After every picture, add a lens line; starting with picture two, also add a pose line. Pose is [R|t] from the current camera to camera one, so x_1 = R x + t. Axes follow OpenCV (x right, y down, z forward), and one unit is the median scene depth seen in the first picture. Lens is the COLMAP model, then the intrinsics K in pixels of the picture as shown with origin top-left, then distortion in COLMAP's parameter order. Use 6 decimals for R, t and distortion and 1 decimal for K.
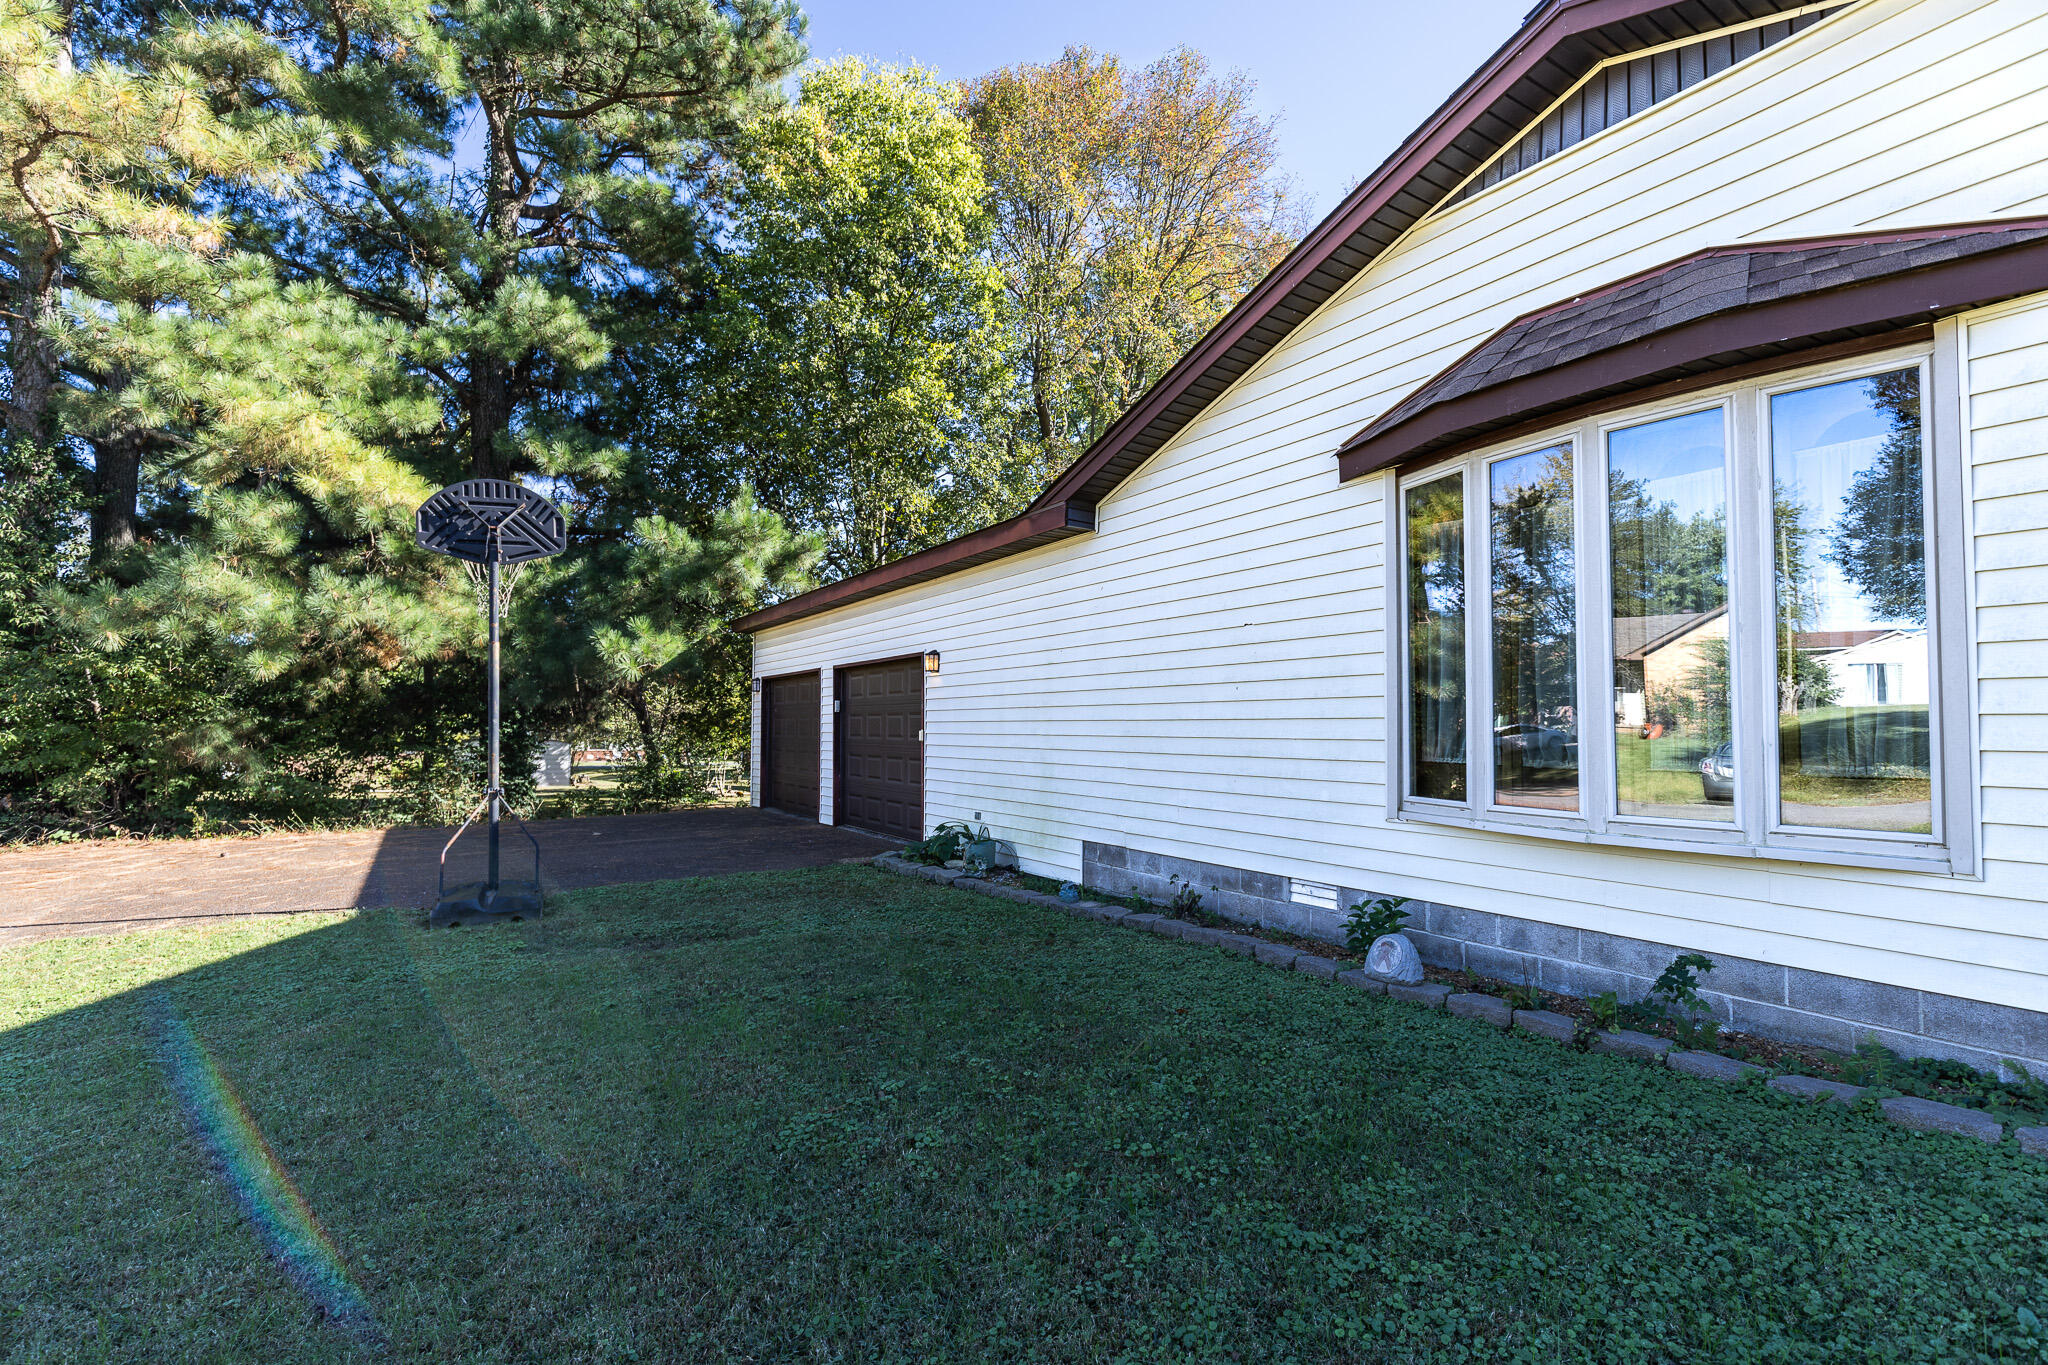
lens RADIAL K [[958.7, 0, 1021.6], [0, 958.7, 693.9], [0, 0, 1]] dist [0.003974, -0.000639]
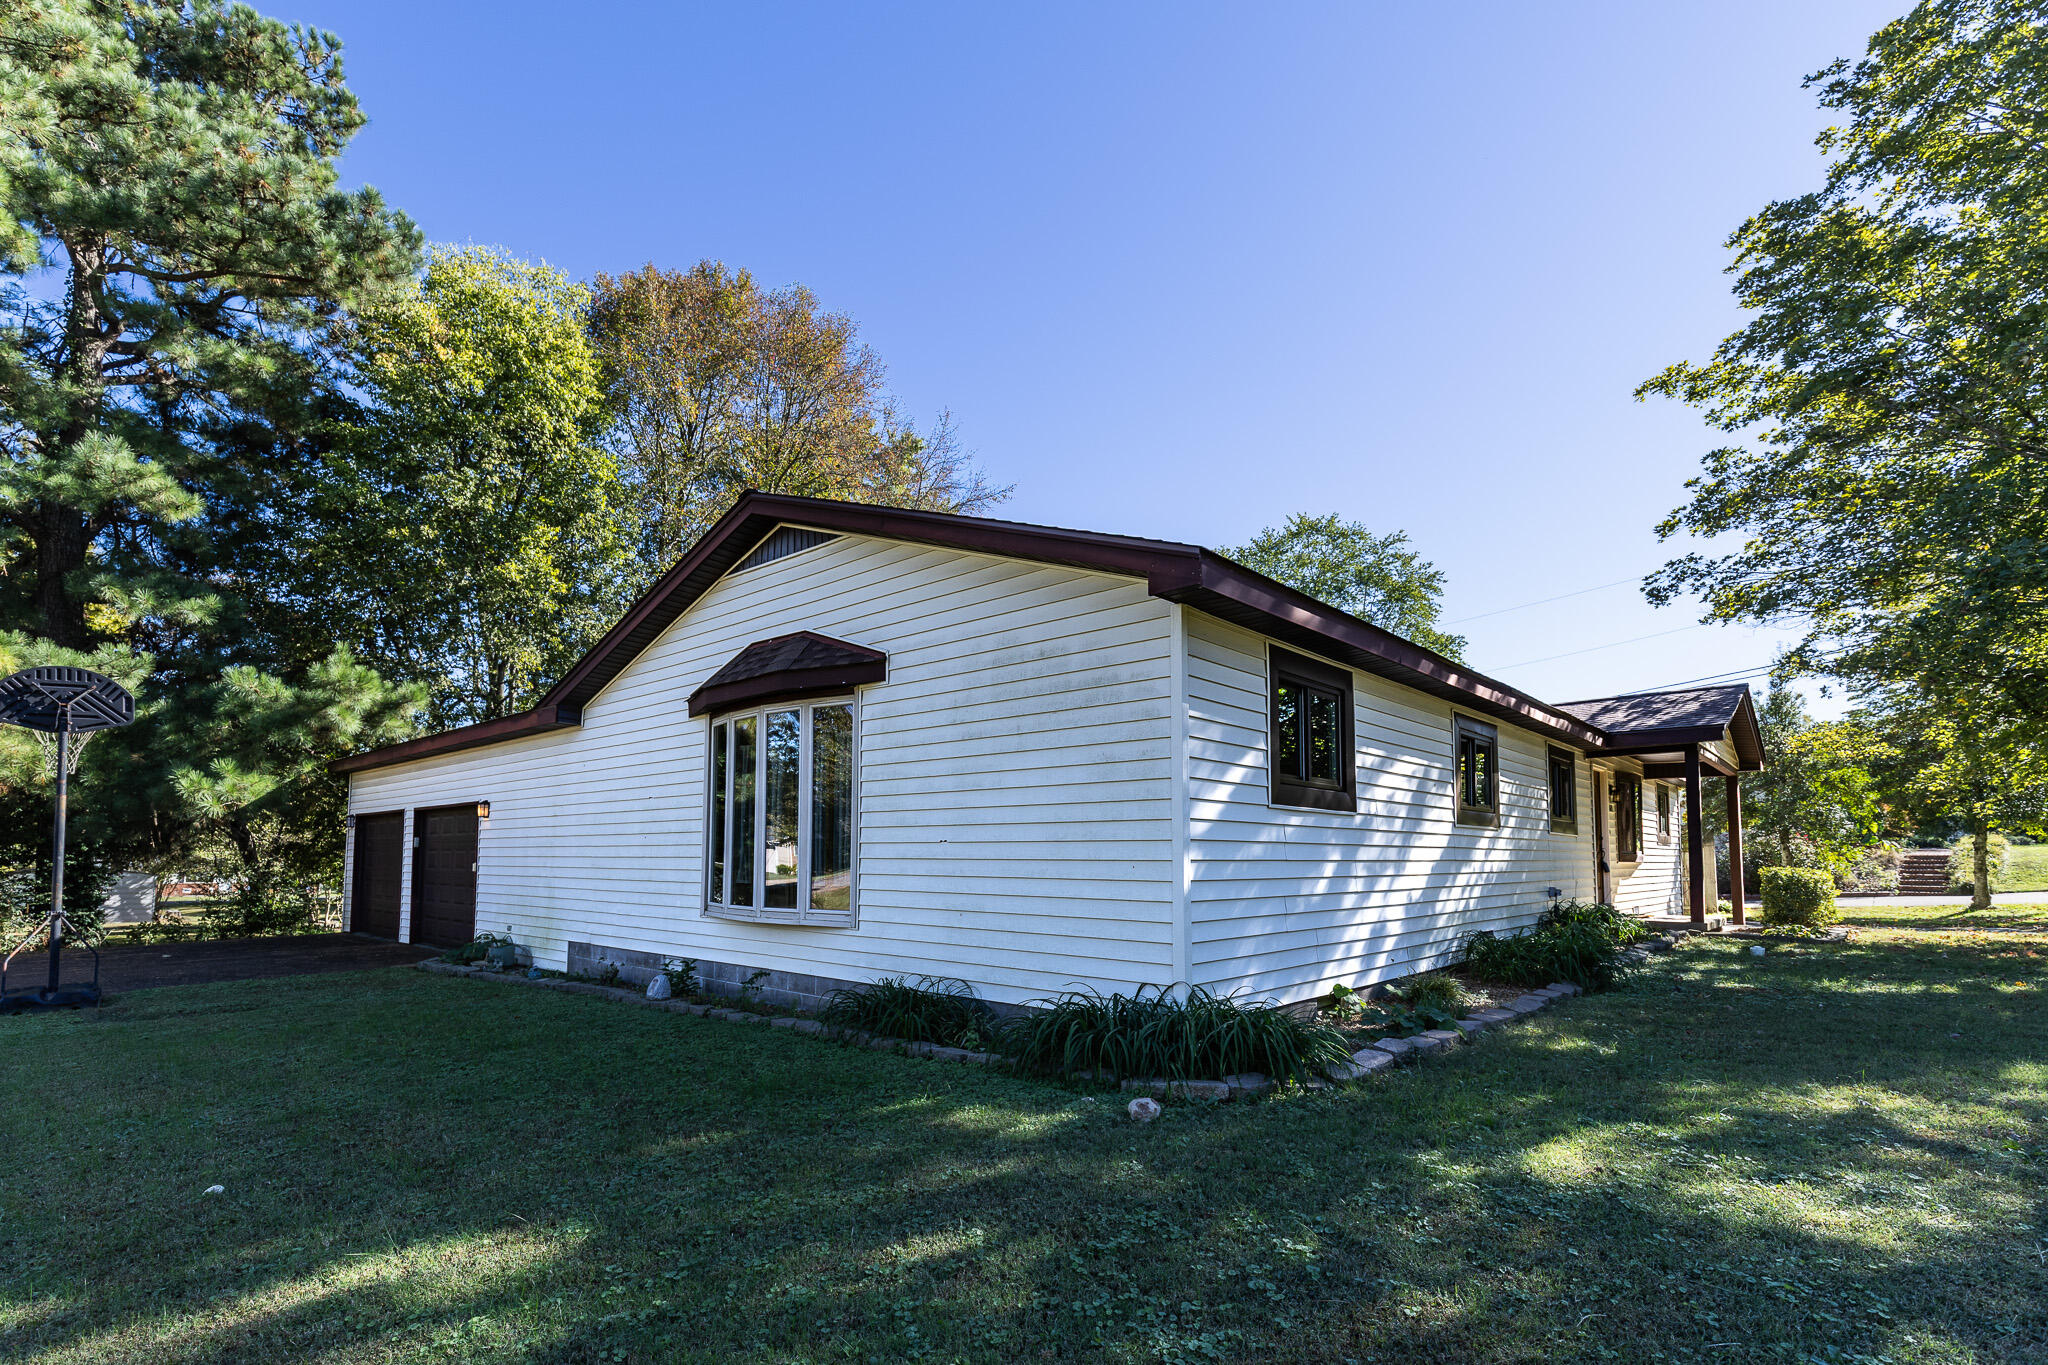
lens RADIAL K [[958.7, 0, 1015.1], [0, 958.7, 791.9], [0, 0, 1]] dist [0.003974, -0.000639]
pose [[0.959744, 0.017193, 0.280348, 0.152886], [-0.008592, 0.999455, -0.031881, -0.014900], [-0.280743, 0.028189, 0.959369, -0.288835]]
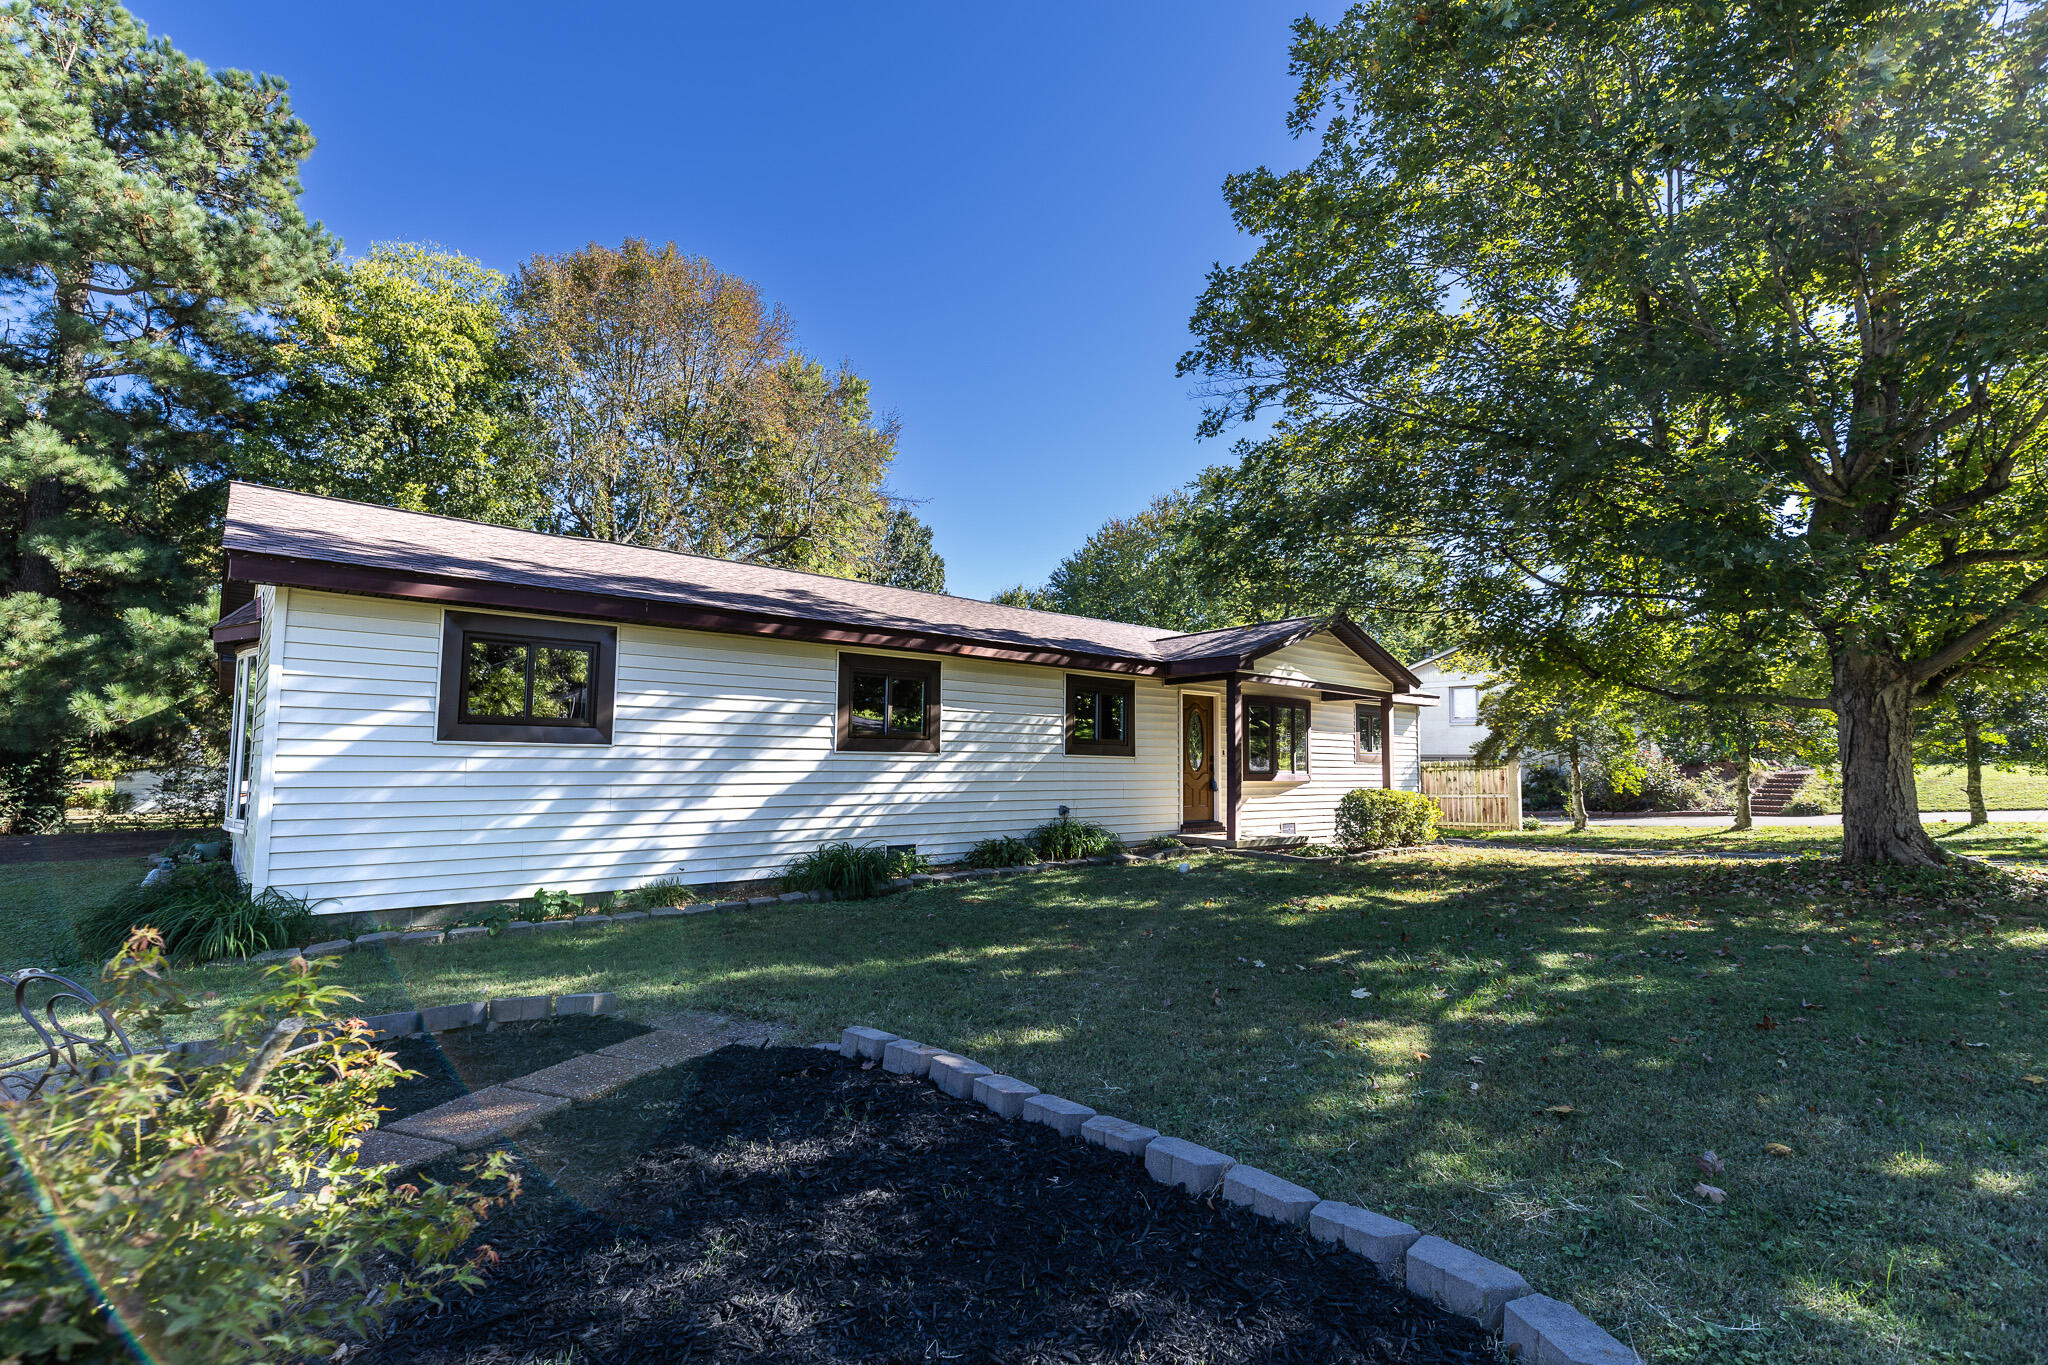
lens RADIAL K [[920.3, 0, 1033.3], [0, 920.3, 684.7], [0, 0, 1]] dist [0.002788, -0.000509]
pose [[0.985561, 0.019458, 0.168199, 0.625081], [-0.012269, 0.998970, -0.043675, -0.037187], [-0.168876, 0.040981, 0.984785, -0.468786]]
